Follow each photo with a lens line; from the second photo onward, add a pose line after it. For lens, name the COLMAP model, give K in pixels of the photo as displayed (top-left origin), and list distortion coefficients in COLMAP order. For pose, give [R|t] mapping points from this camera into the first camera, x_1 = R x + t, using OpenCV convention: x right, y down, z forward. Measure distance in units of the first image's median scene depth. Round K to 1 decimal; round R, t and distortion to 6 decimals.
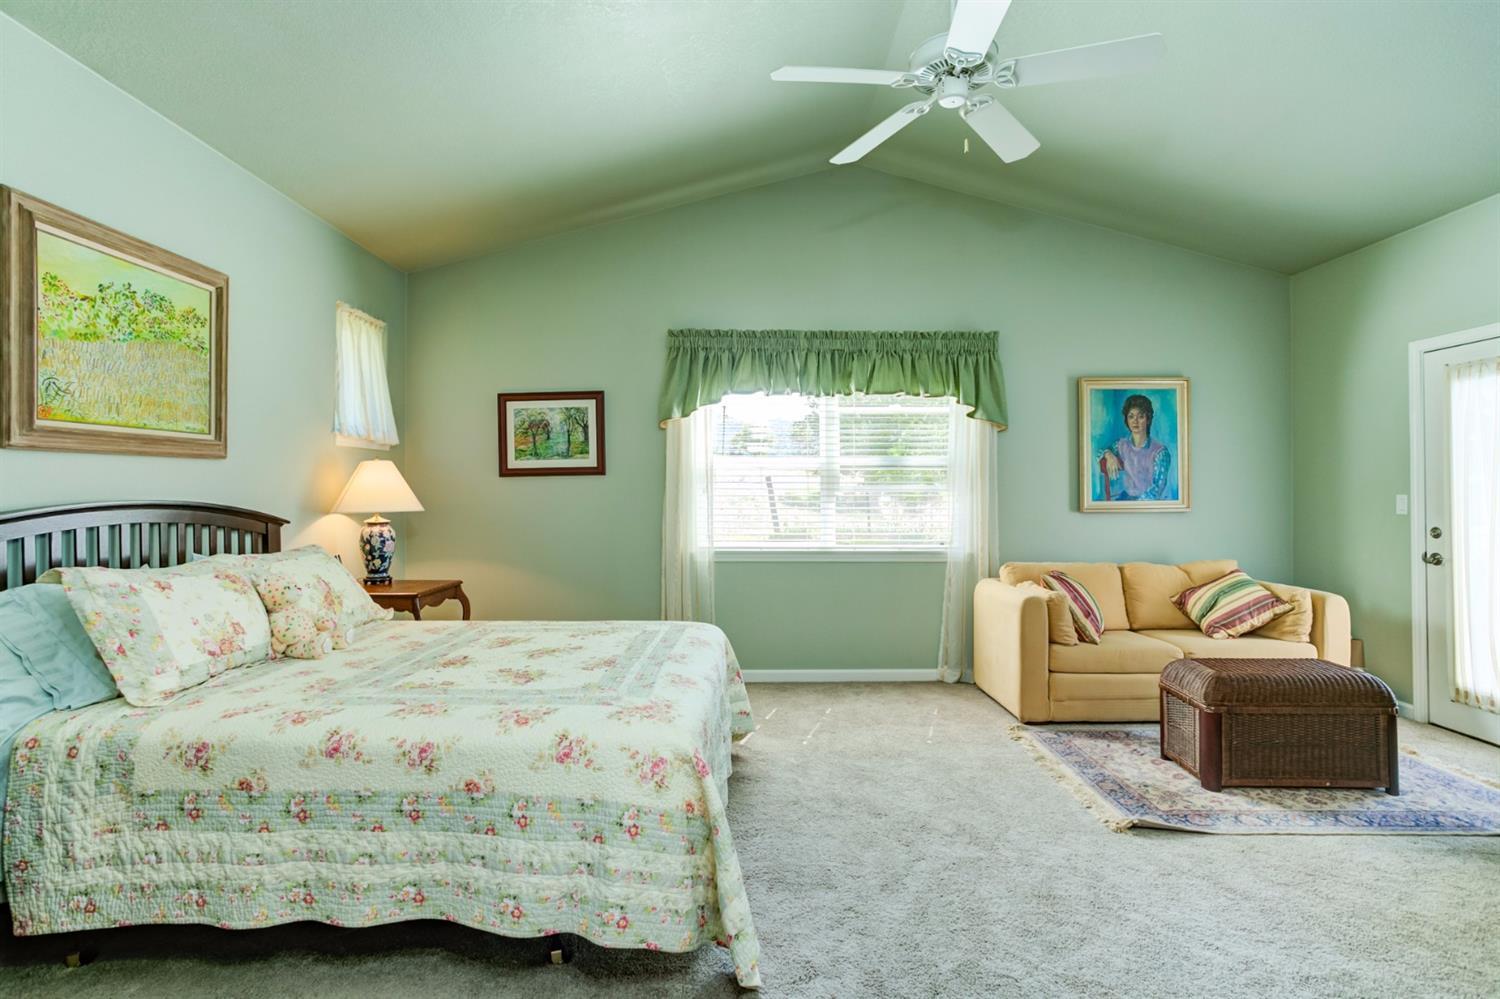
lens RADIAL K [[728.9, 0, 749.9], [0, 728.9, 491.2], [0, 0, 1]] dist [-0.047026, 0.035799]
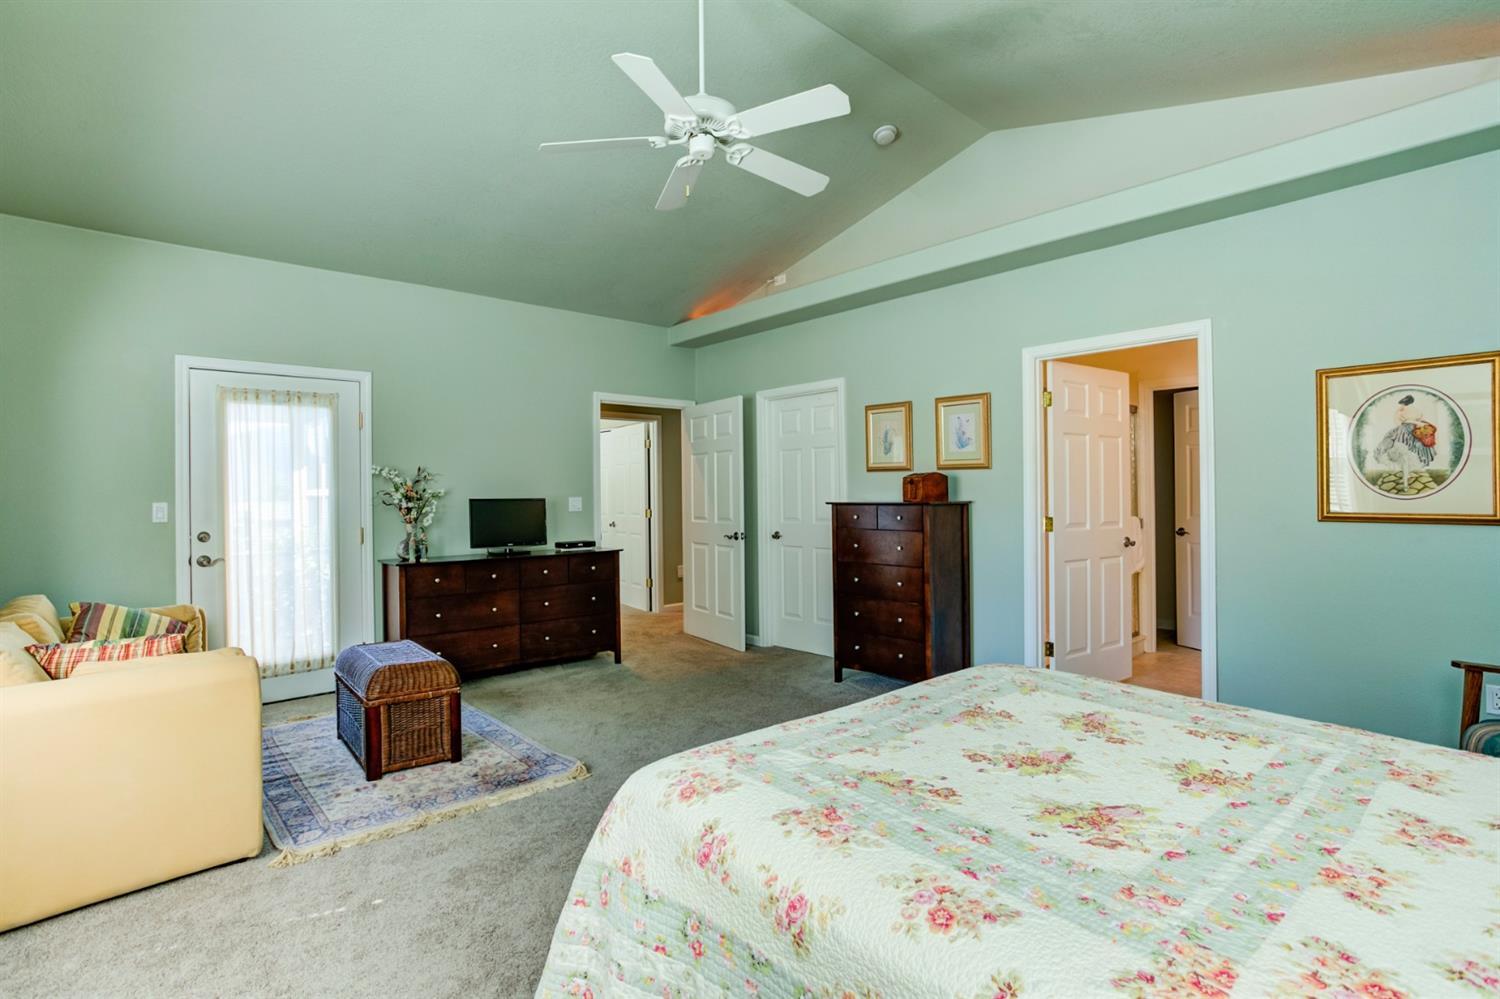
lens RADIAL K [[728.9, 0, 749.9], [0, 728.9, 491.2], [0, 0, 1]] dist [-0.047026, 0.035799]
pose [[-0.670194, 0.012530, 0.742080, -0.362130], [0.009795, 0.999920, -0.008038, 0.004850], [-0.742121, 0.001882, -0.670263, 1.008494]]
